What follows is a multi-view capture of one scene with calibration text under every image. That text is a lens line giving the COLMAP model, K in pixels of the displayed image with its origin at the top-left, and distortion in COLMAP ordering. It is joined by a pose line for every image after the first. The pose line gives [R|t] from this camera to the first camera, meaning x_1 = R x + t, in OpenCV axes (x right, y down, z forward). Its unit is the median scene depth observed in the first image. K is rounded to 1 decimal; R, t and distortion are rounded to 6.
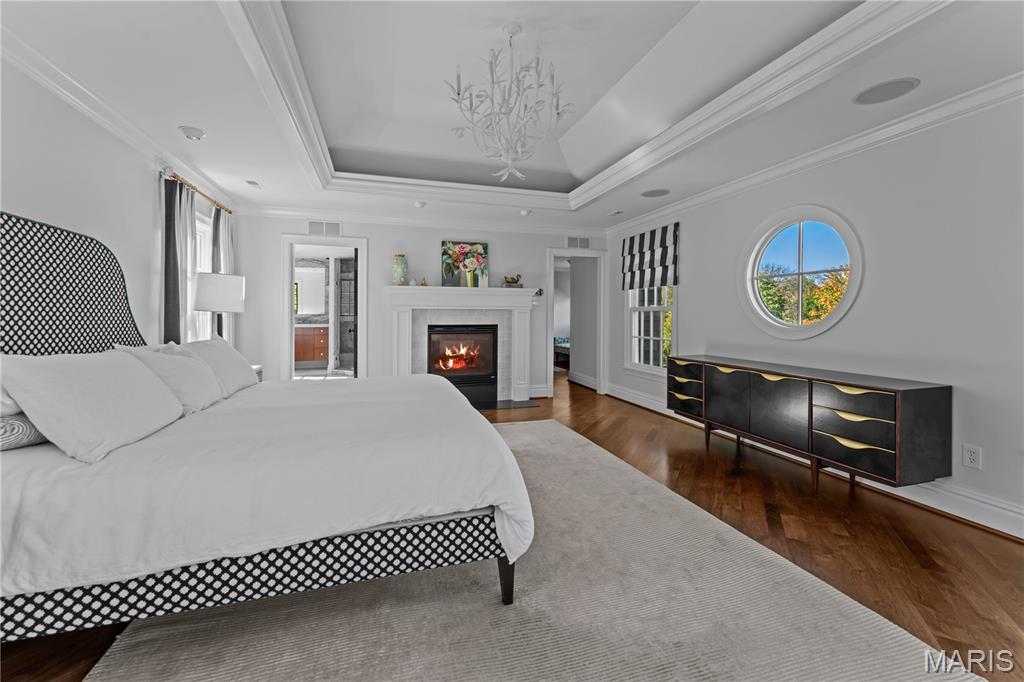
lens RADIAL K [[427.4, 0, 509.5], [0, 427.4, 317.5], [0, 0, 1]] dist [-0.003589, -0.000134]
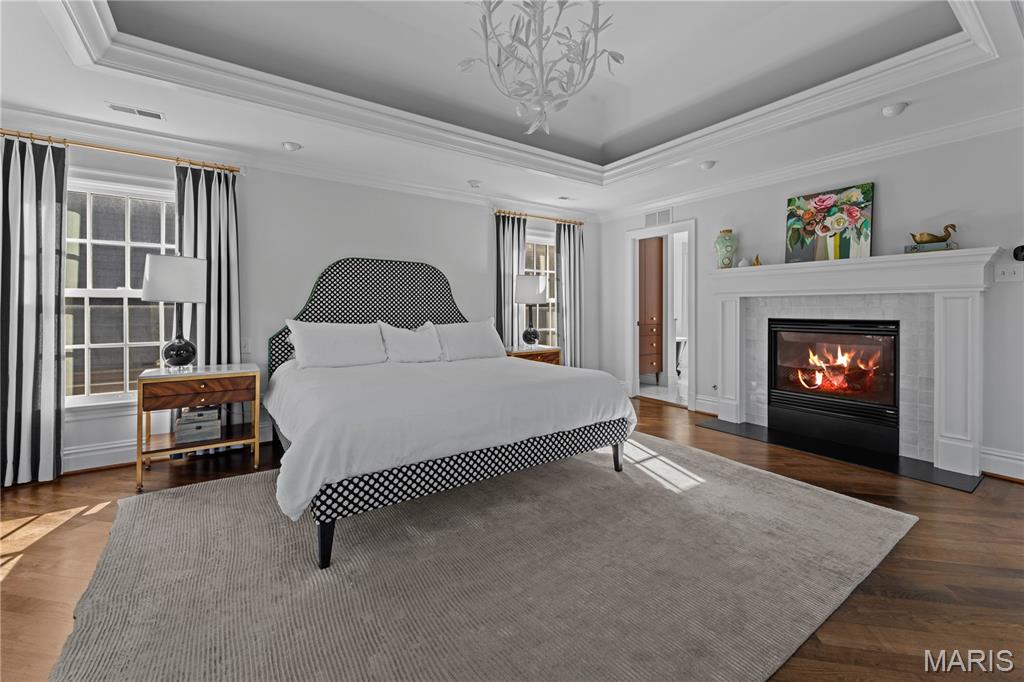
lens RADIAL K [[421.2, 0, 513.4], [0, 421.2, 309.6], [0, 0, 1]] dist [-0.000127, -0.000007]
pose [[0.303116, -0.002629, -0.952950, 0.360804], [-0.004004, 0.999984, -0.004033, 0.006990], [0.952945, 0.005038, 0.303101, 0.358872]]
